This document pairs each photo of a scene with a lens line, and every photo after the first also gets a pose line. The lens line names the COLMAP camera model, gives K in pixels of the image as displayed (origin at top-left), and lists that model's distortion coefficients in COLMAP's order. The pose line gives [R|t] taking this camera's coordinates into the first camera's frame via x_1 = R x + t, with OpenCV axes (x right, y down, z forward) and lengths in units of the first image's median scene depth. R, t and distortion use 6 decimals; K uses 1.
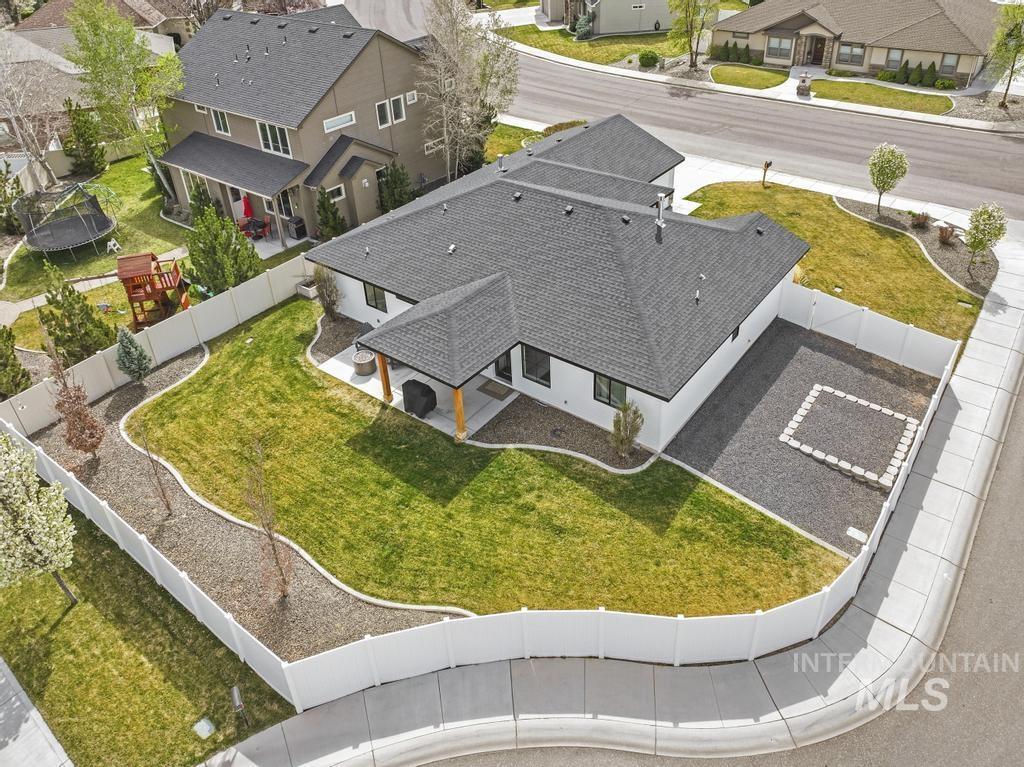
lens RADIAL K [[743.2, 0, 557.7], [0, 743.2, 296.6], [0, 0, 1]] dist [0.004529, 0.004954]
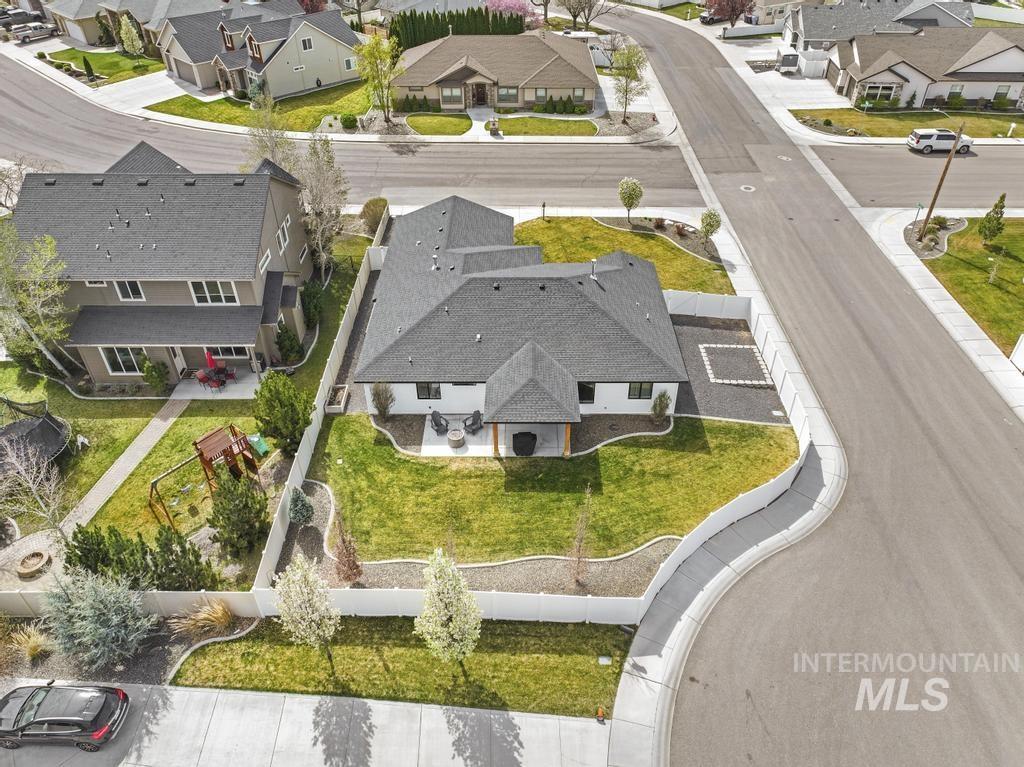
lens RADIAL K [[712.1, 0, 514.0], [0, 712.1, 347.8], [0, 0, 1]] dist [0.014197, 0.001791]
pose [[0.811592, -0.326425, 0.484526, -0.737808], [0.277254, 0.945207, 0.172379, -0.256875], [-0.514246, -0.005565, 0.857625, -0.161183]]
